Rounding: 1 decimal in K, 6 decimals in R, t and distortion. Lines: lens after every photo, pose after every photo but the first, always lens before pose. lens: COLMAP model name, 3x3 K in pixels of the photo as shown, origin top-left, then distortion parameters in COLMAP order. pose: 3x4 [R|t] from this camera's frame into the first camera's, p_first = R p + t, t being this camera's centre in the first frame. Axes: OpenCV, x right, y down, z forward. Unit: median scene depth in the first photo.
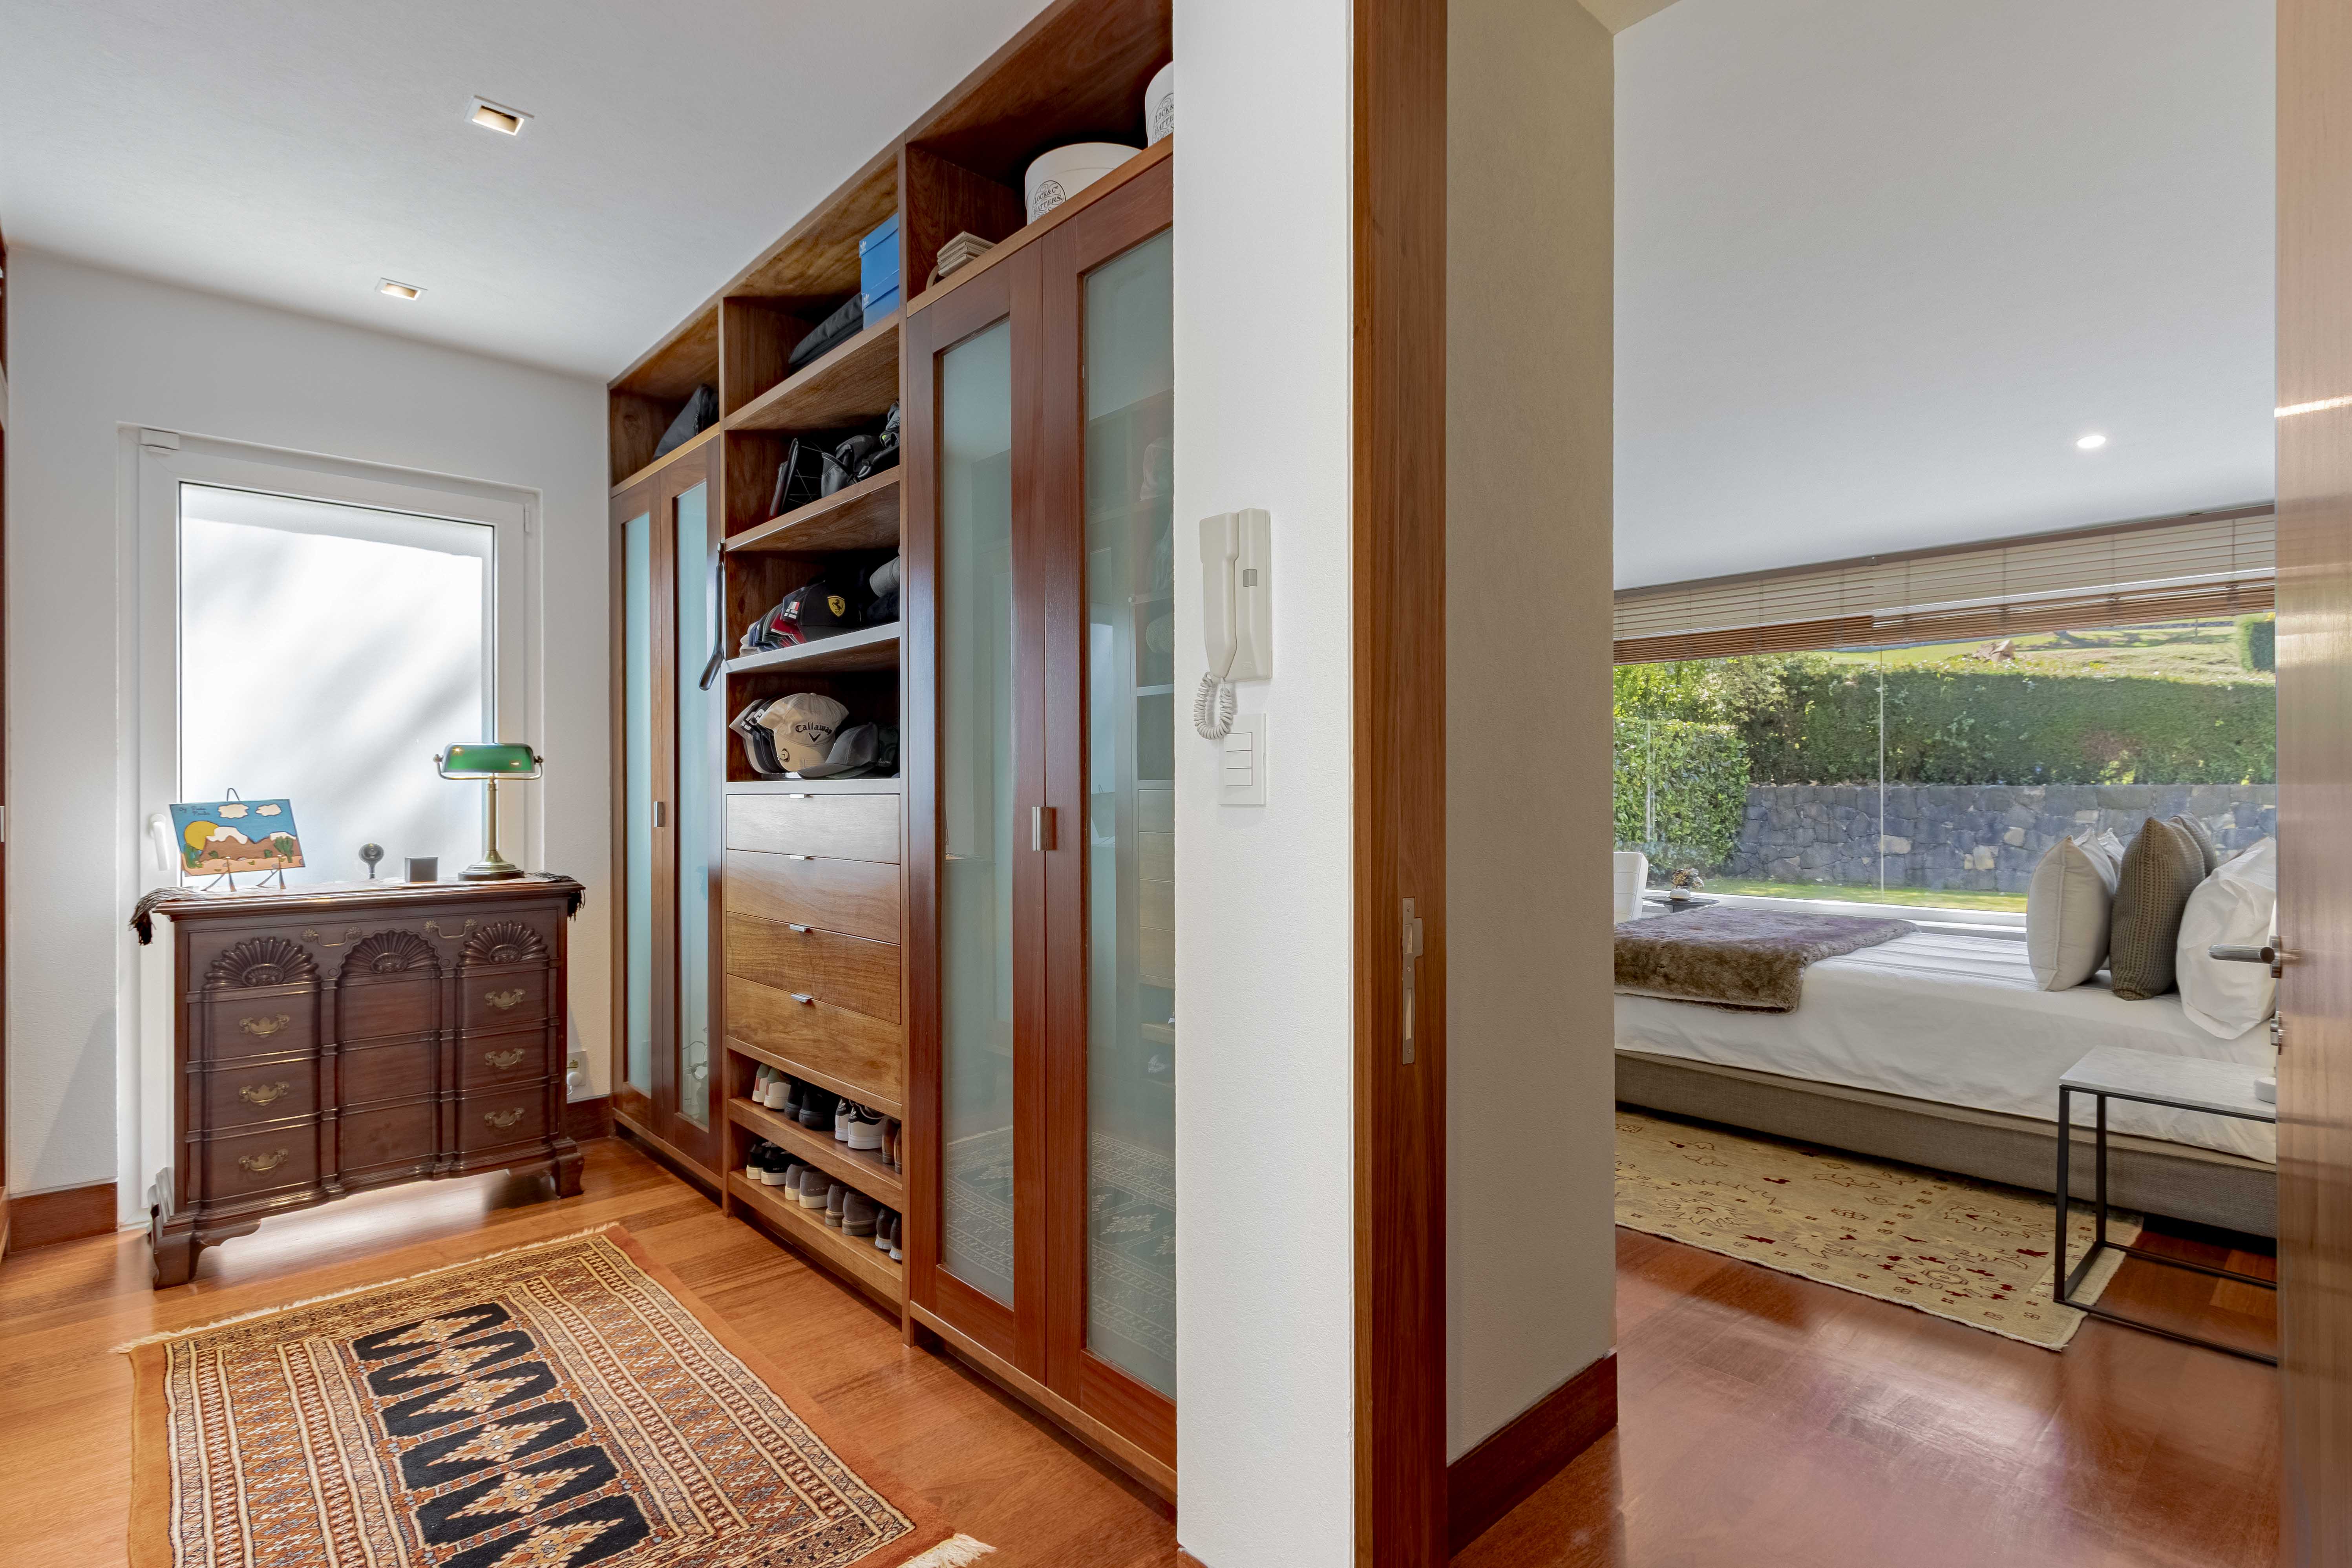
lens RADIAL K [[1104.3, 0, 1194.9], [0, 1104.3, 790.0], [0, 0, 1]] dist [0.014178, -0.004888]
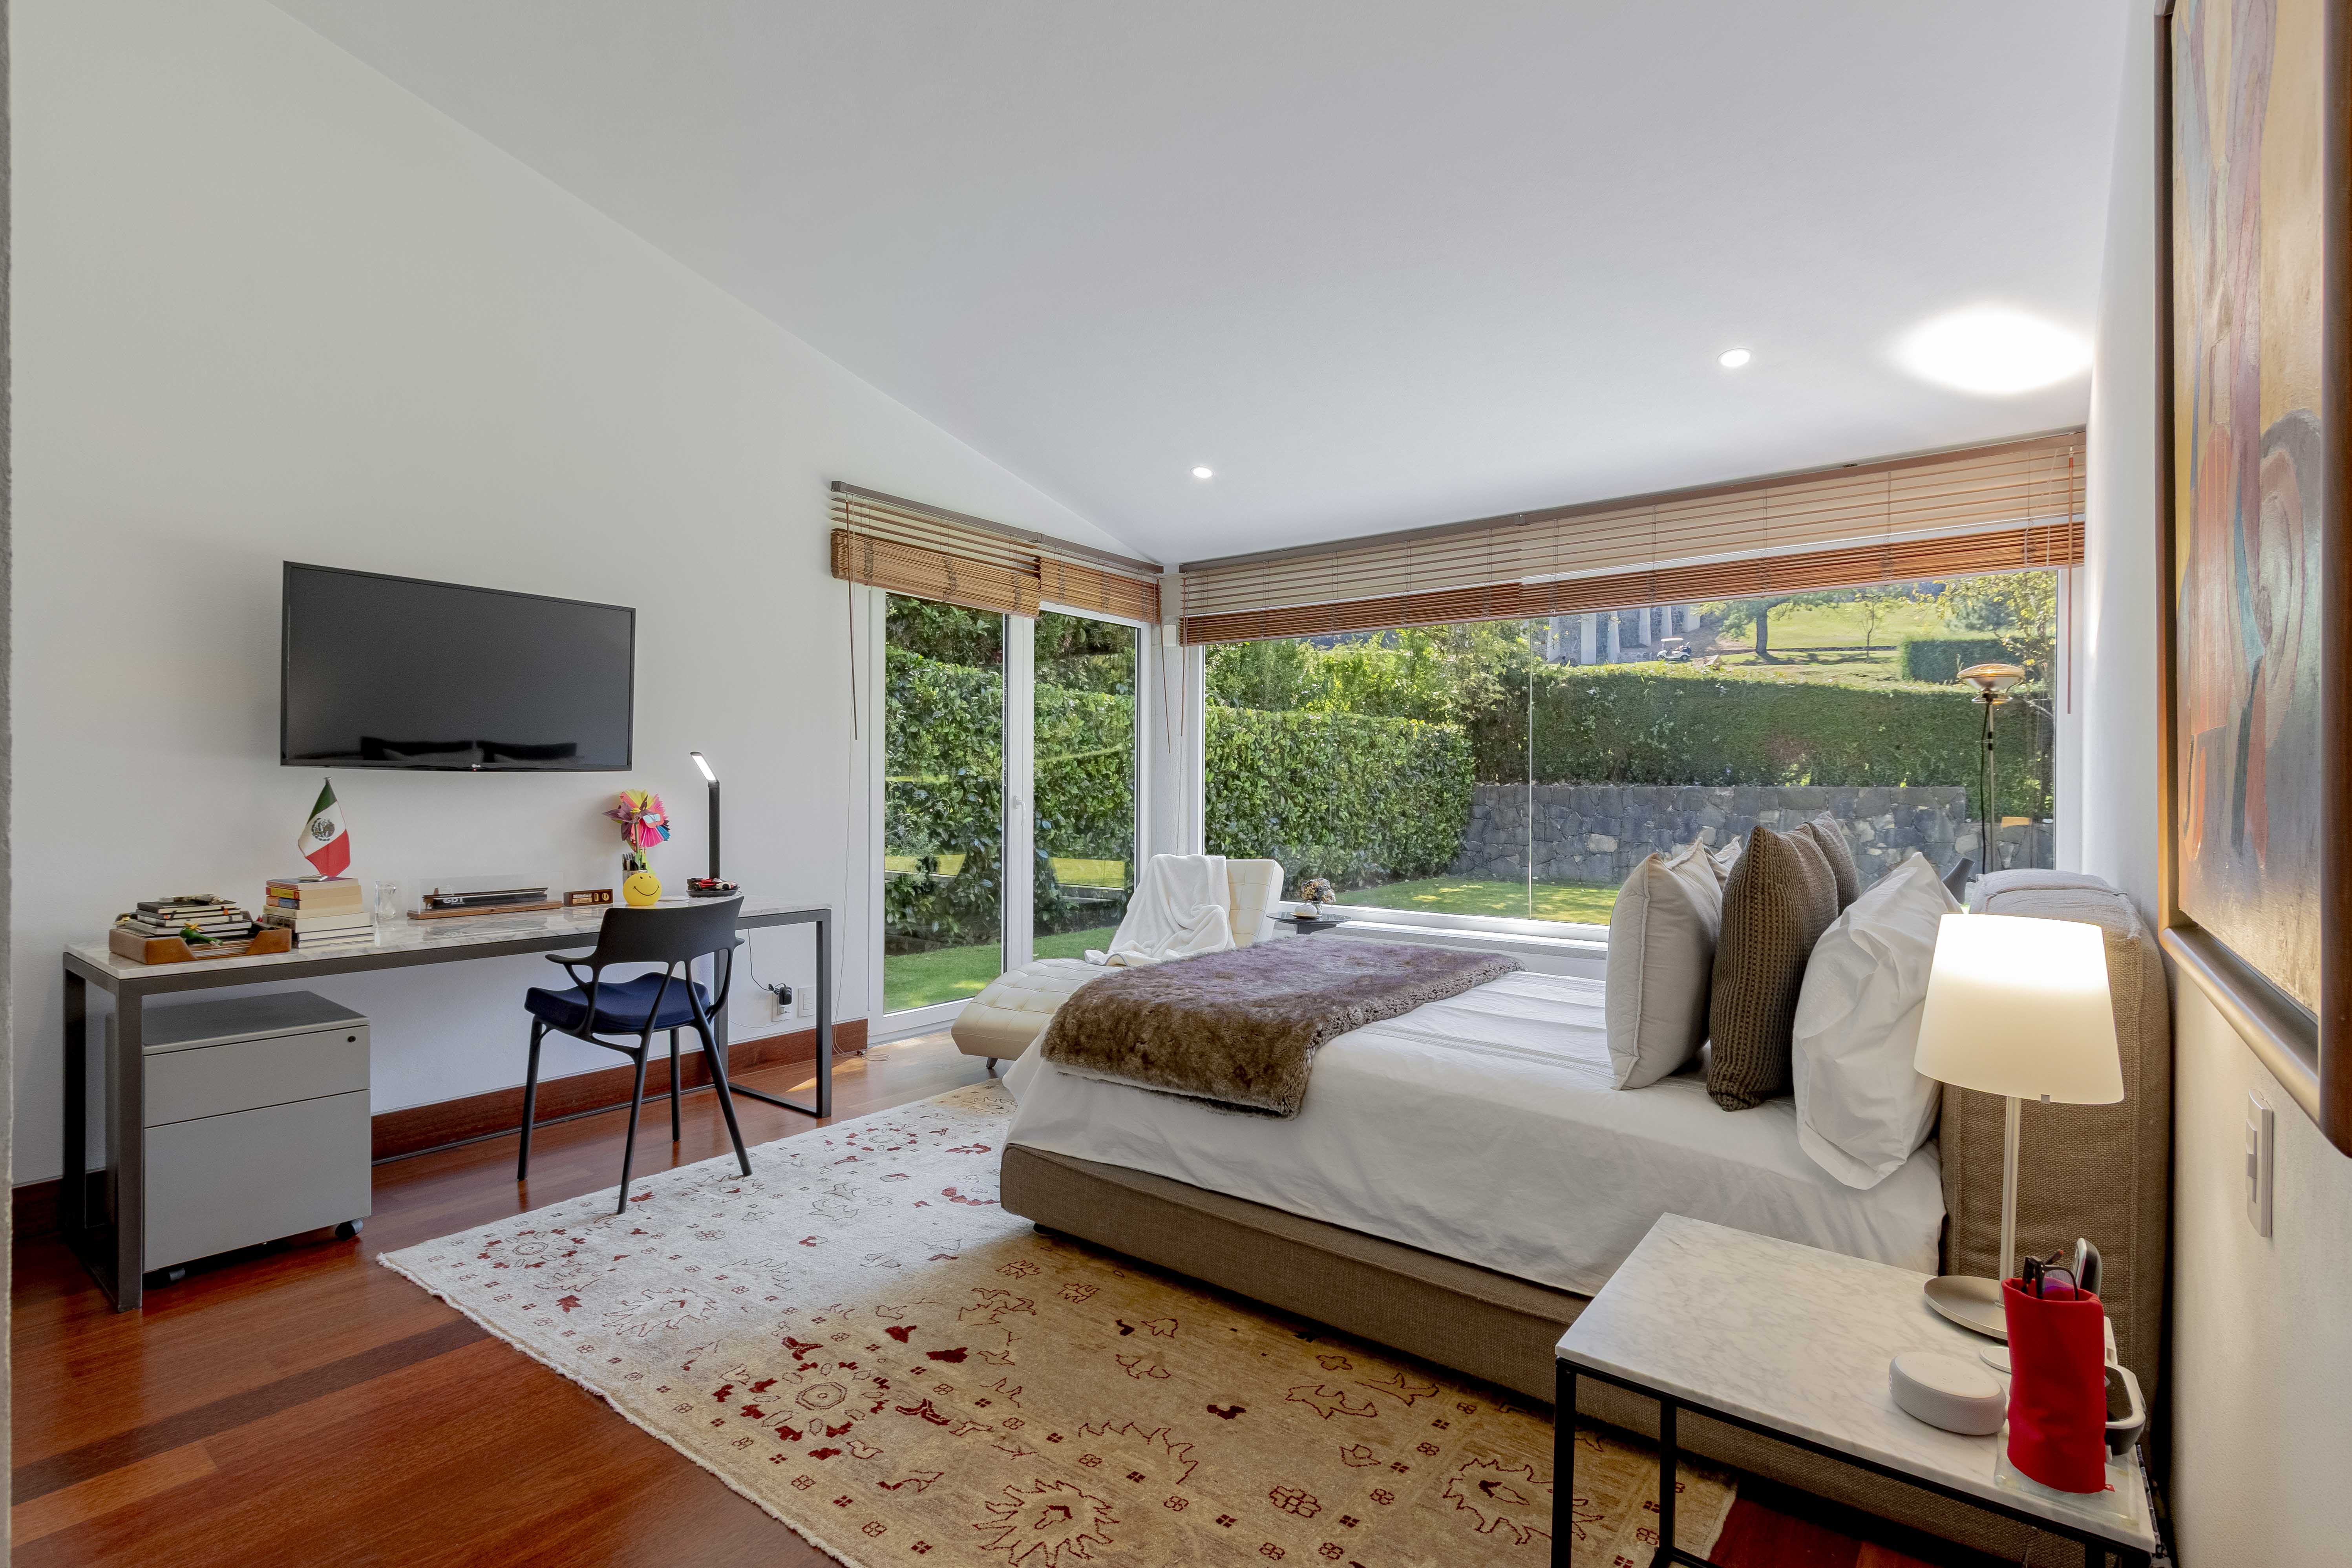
lens RADIAL K [[1104.3, 0, 1156.6], [0, 1104.3, 789.3], [0, 0, 1]] dist [0.014178, -0.004888]
pose [[0.986685, 0.006938, 0.162493, 0.189075], [-0.007312, 0.999972, 0.001704, 0.002224], [-0.162477, -0.002869, 0.986708, 0.195832]]
